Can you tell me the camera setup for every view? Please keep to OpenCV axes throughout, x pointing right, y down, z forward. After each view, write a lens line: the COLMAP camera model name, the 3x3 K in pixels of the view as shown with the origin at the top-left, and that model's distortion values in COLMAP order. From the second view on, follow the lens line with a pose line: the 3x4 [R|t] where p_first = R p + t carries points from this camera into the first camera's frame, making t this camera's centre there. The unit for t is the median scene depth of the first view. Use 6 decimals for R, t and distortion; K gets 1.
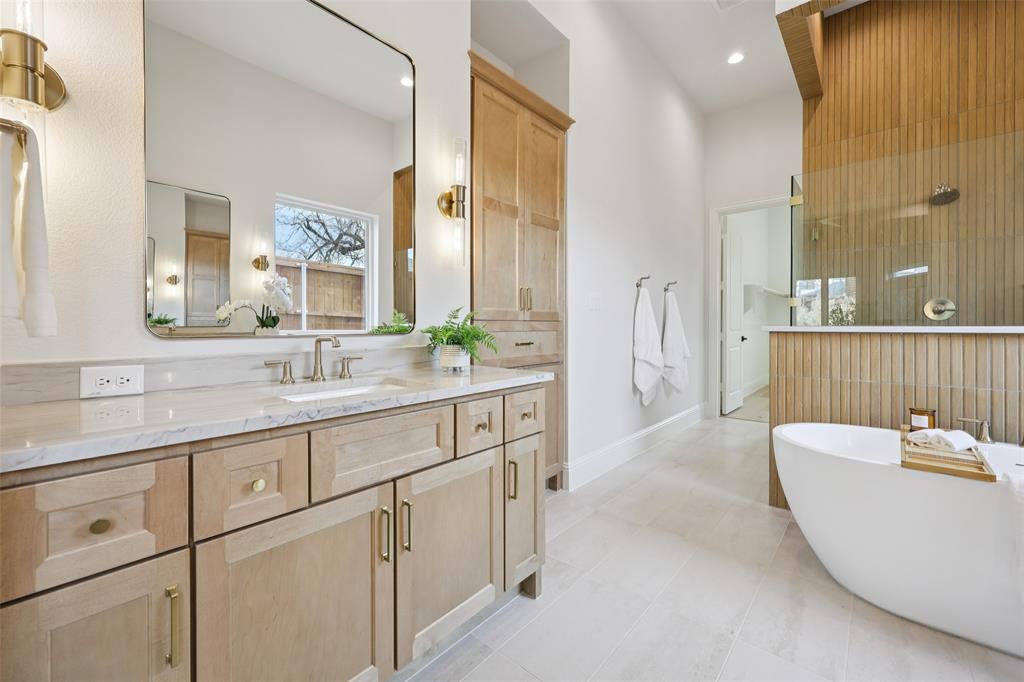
lens RADIAL K [[416.7, 0, 513.8], [0, 416.7, 328.0], [0, 0, 1]] dist [-0.001236, -0.000183]
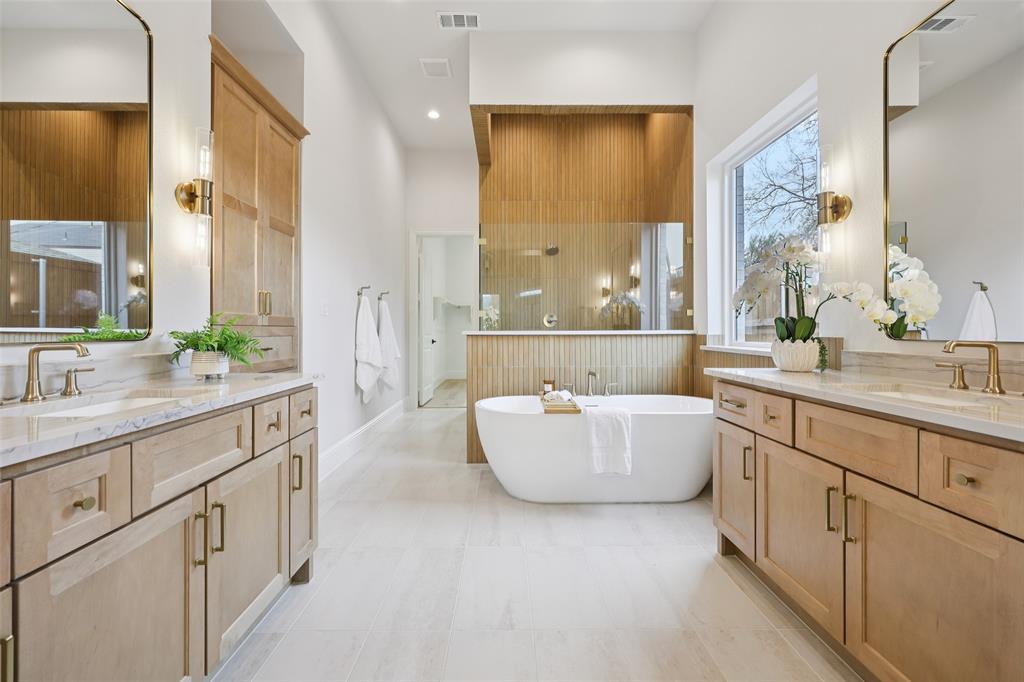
lens RADIAL K [[416.7, 0, 513.8], [0, 416.7, 328.0], [0, 0, 1]] dist [-0.001236, -0.000183]
pose [[0.741978, 0.003320, 0.670416, -0.225742], [0.004836, 0.999935, -0.010303, 0.000793], [-0.670407, 0.010887, 0.741914, -0.136829]]
